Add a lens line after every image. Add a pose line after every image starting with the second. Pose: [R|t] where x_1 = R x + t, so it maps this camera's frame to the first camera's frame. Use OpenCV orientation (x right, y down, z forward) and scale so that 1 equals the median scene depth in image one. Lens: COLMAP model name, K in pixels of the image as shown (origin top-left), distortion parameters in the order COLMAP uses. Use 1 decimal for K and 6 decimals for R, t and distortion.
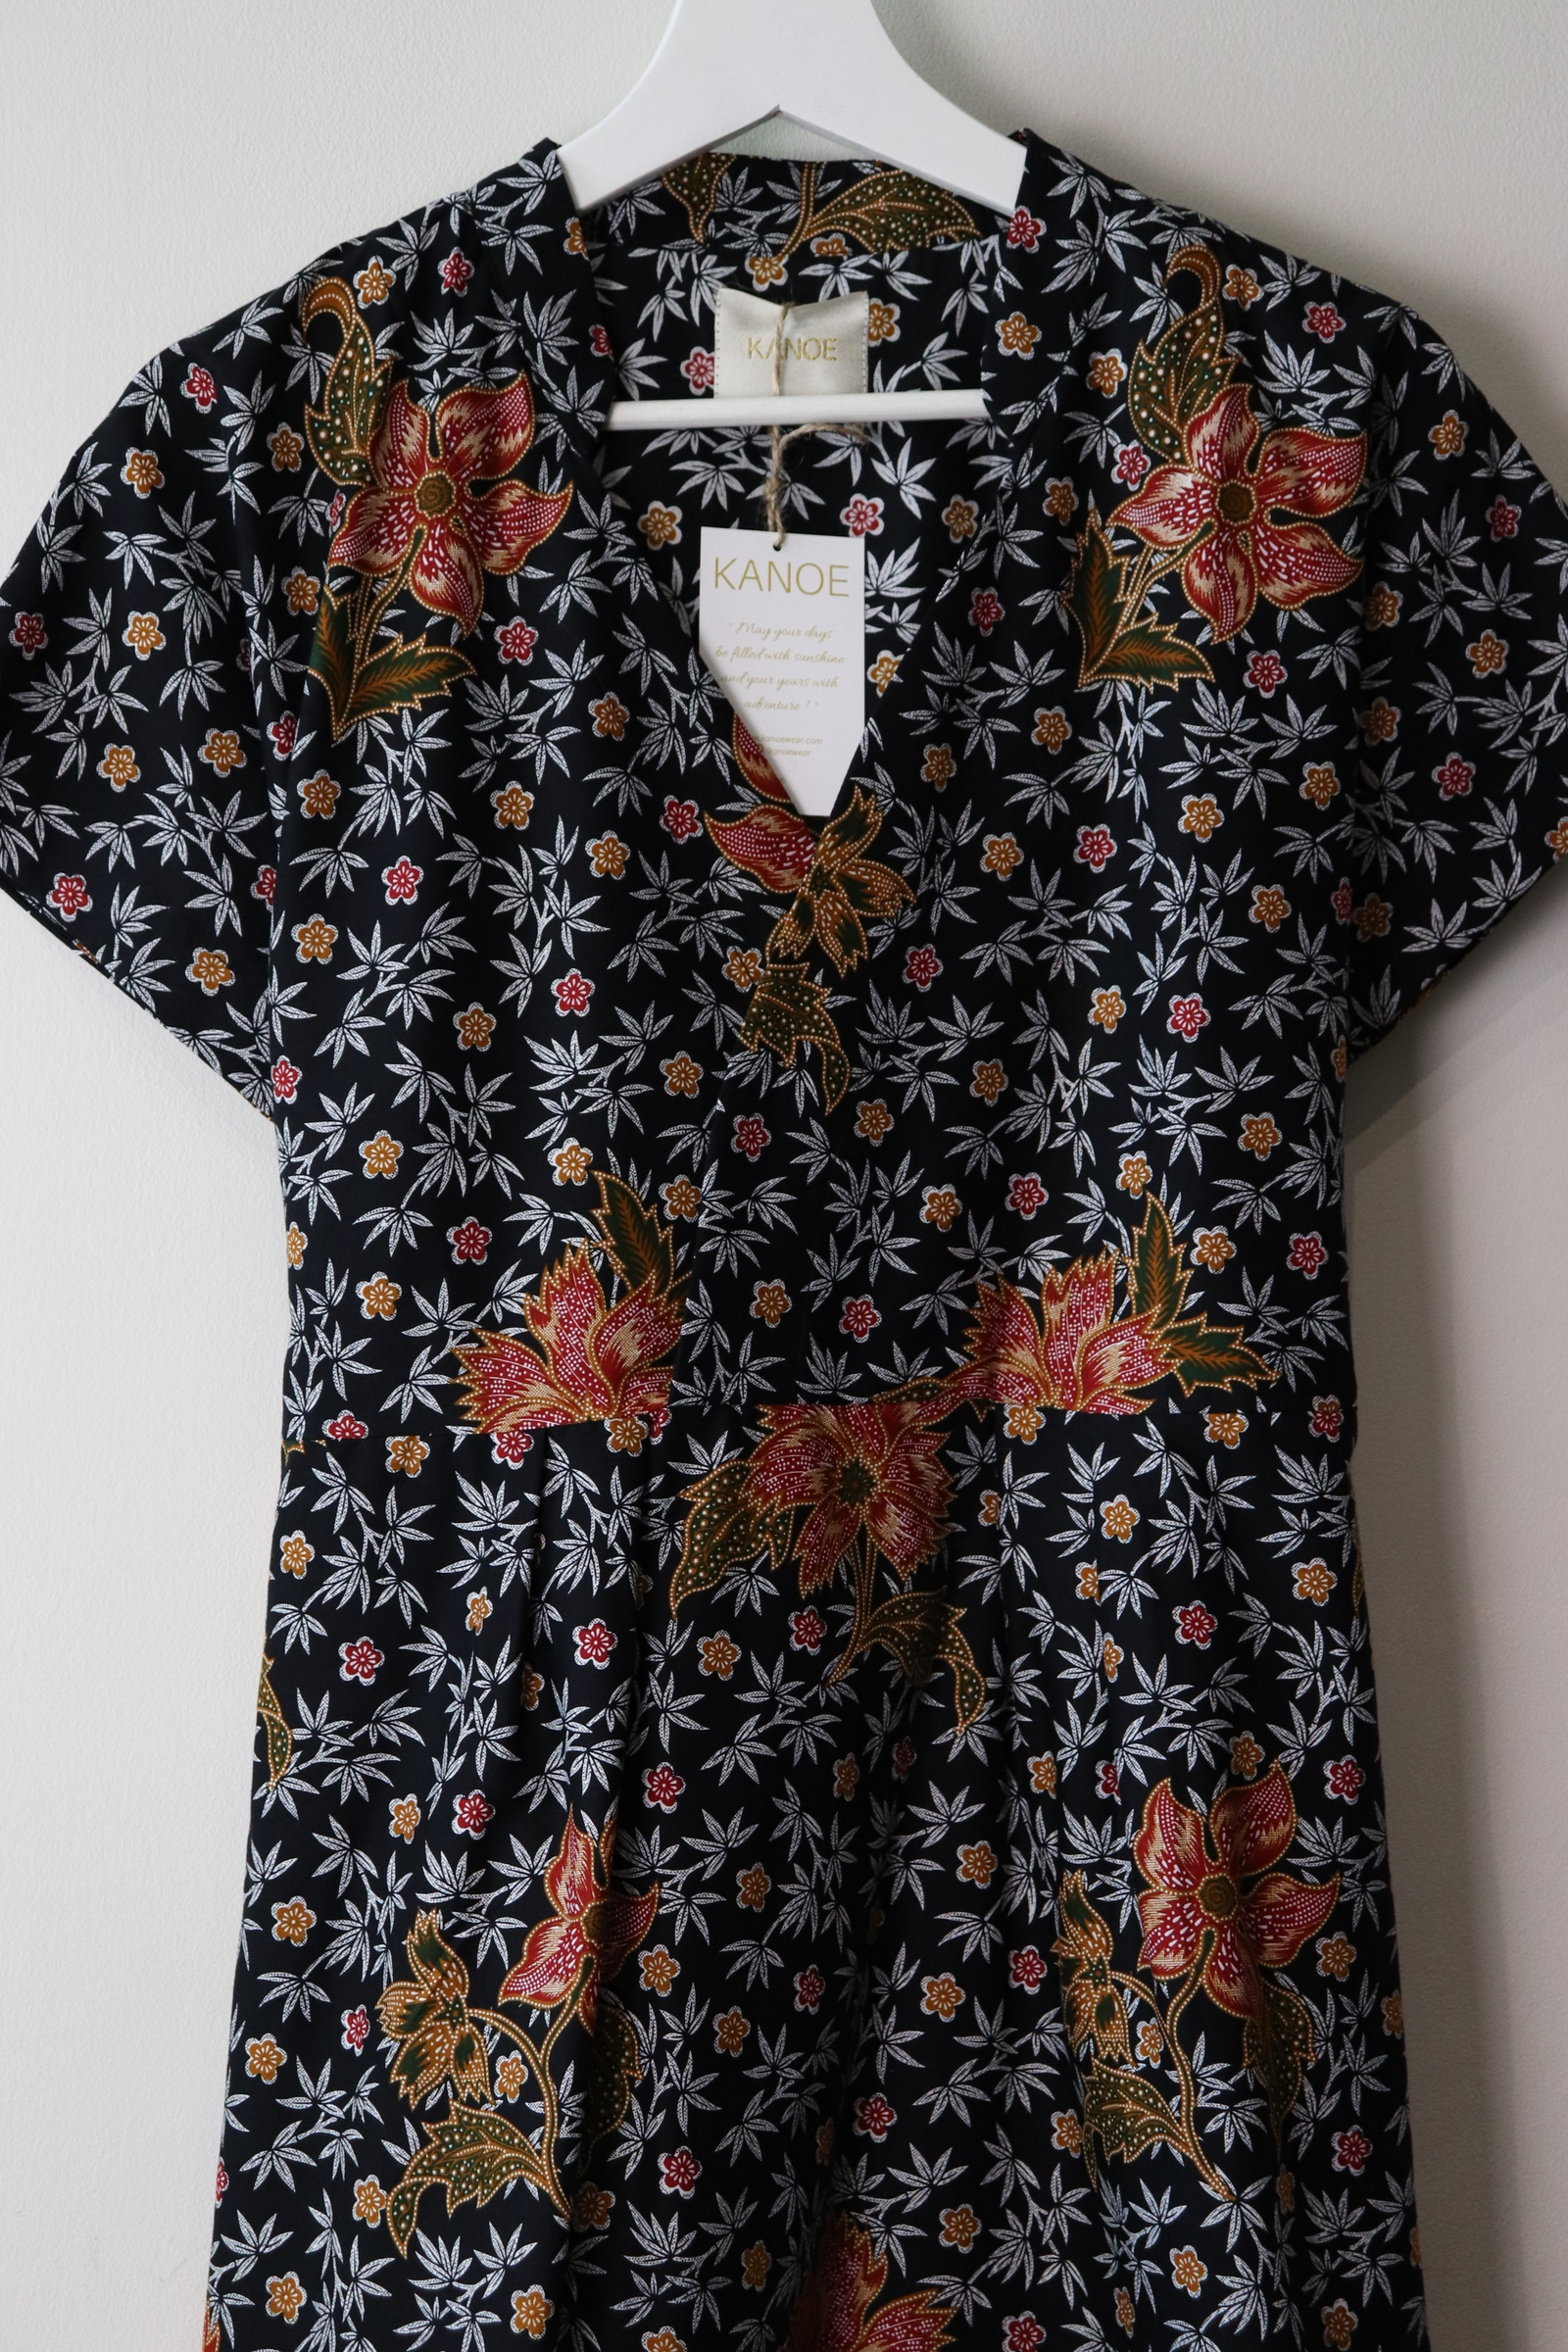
lens RADIAL K [[4632.1, 0, 784.0], [0, 4632.1, 1176.0], [0, 0, 1]] dist [0.271669, 0.334567]
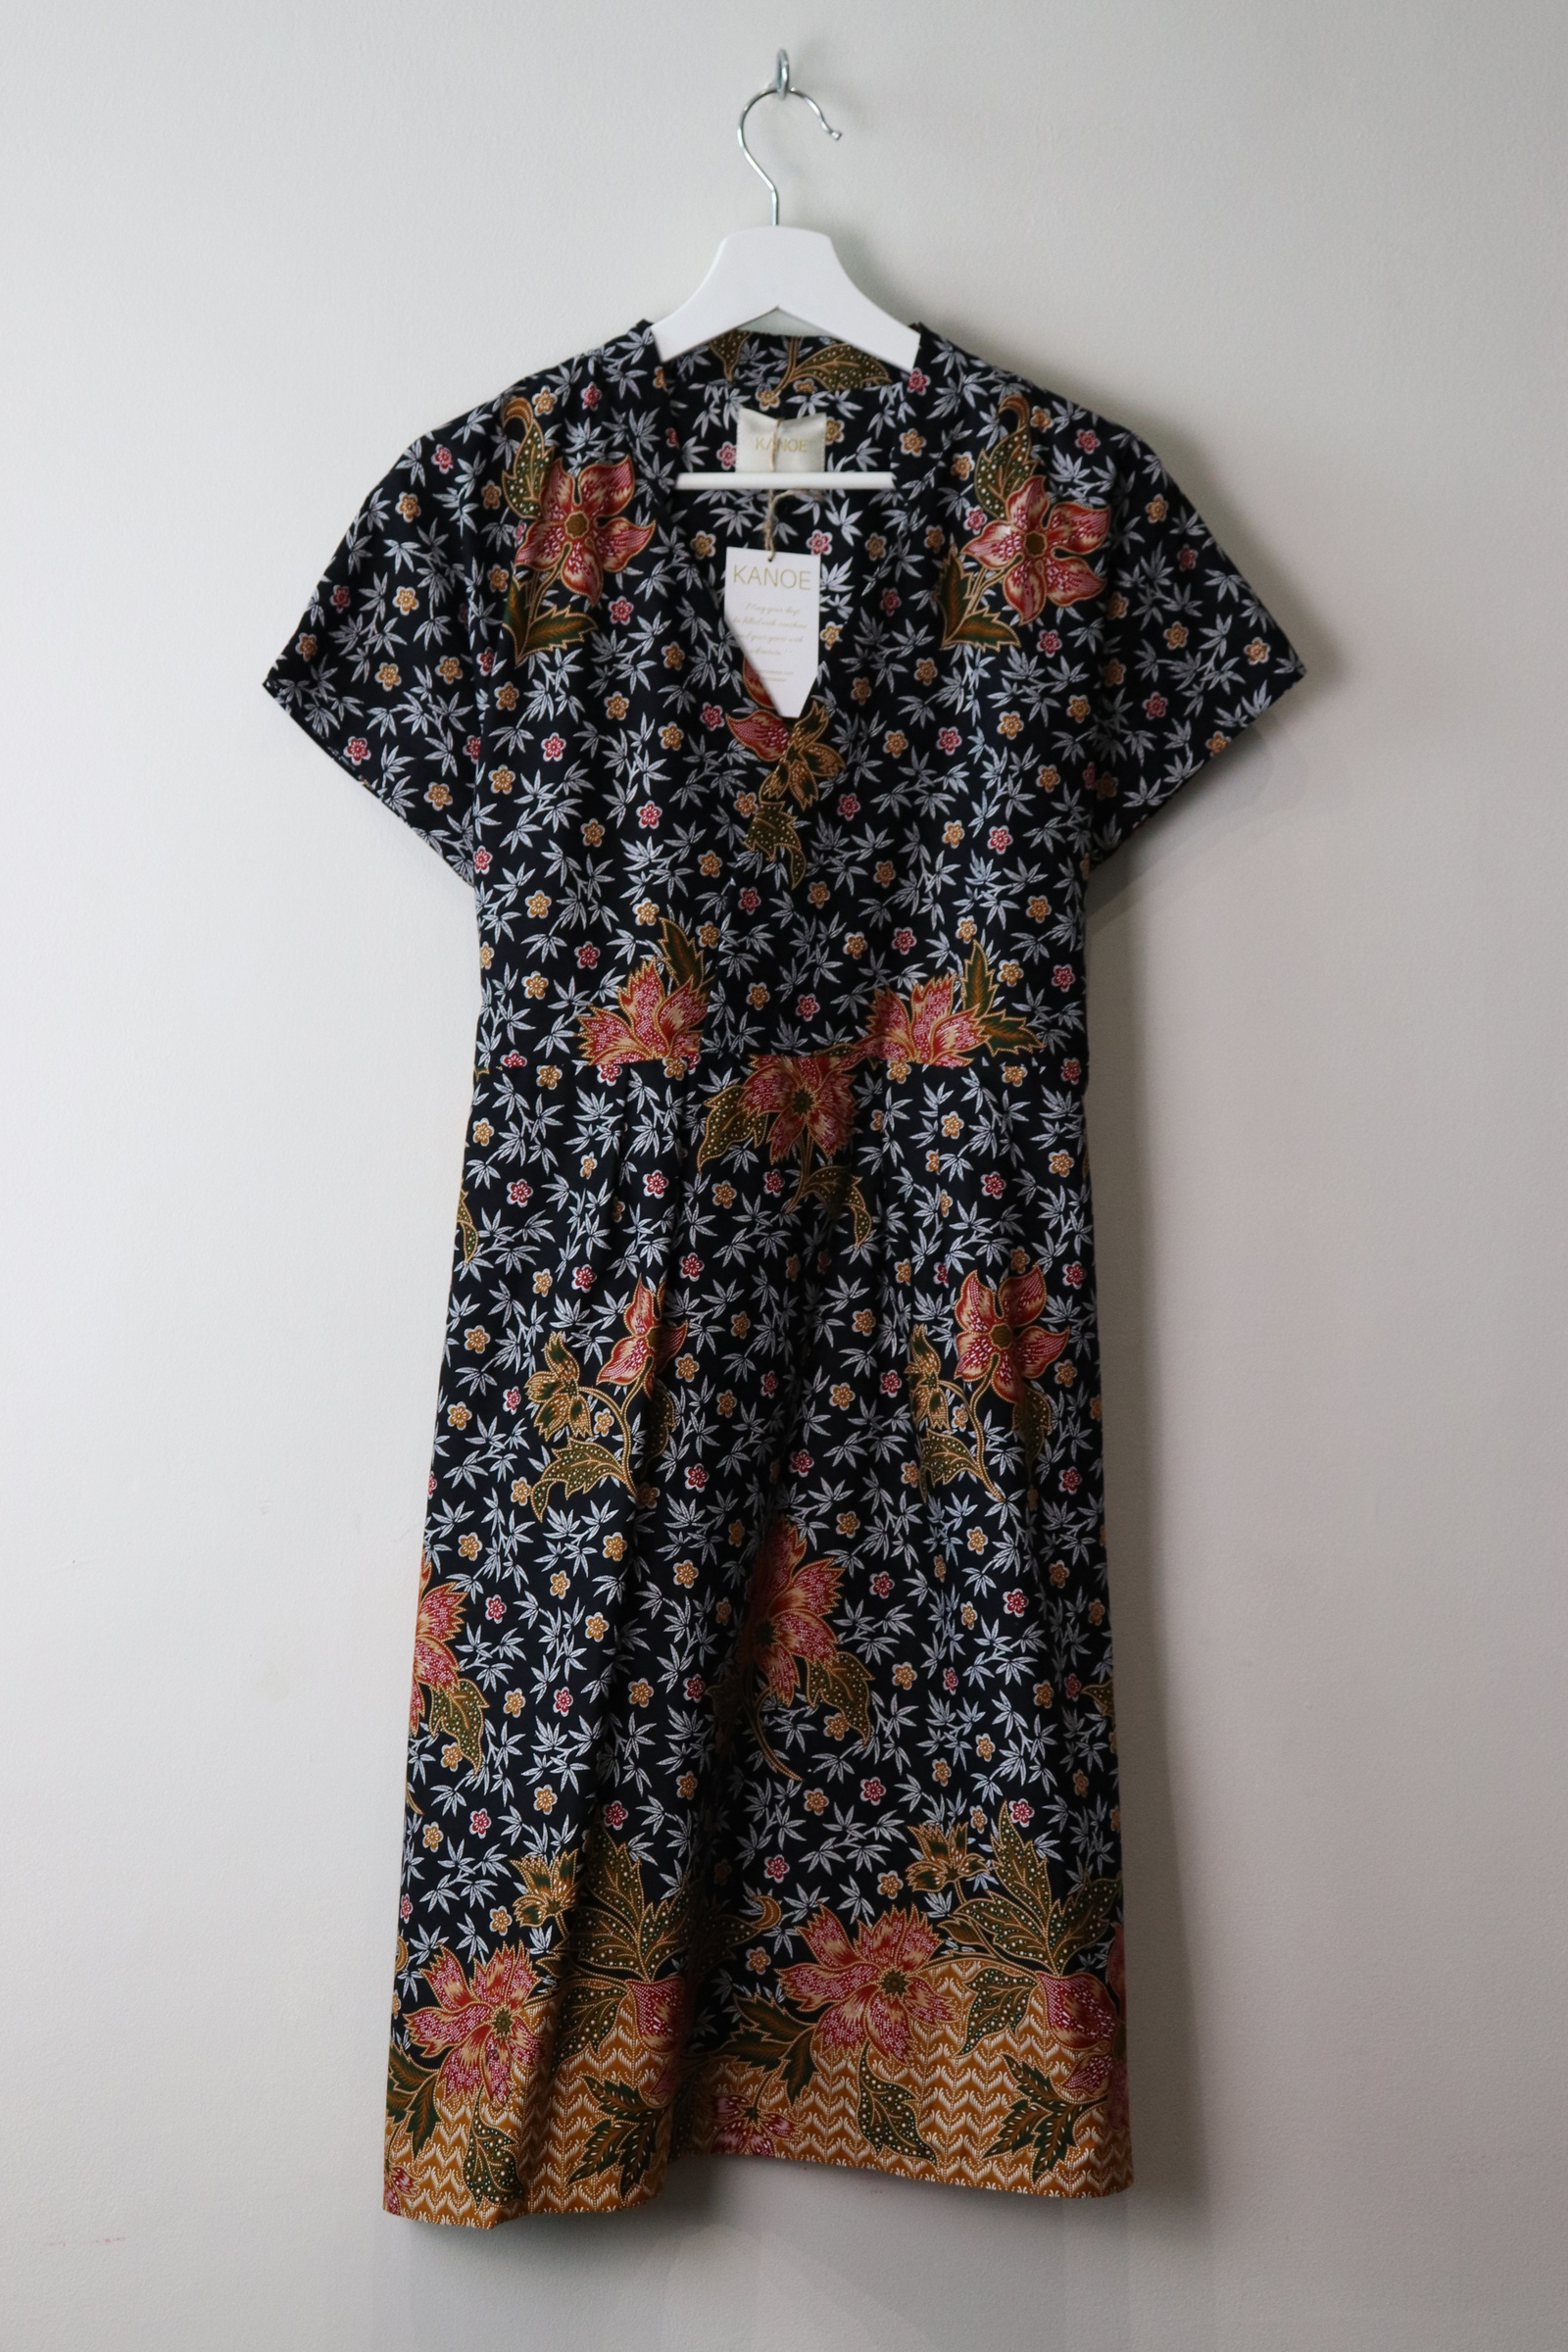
lens RADIAL K [[4070.1, 0, 784.6], [0, 4070.1, 1131.8], [0, 0, 1]] dist [0.251186, 0.052657]
pose [[0.998567, 0.026321, 0.046593, -0.062447], [-0.027579, 0.999267, 0.026561, 0.037121], [-0.045859, -0.027808, 0.998561, -0.531181]]
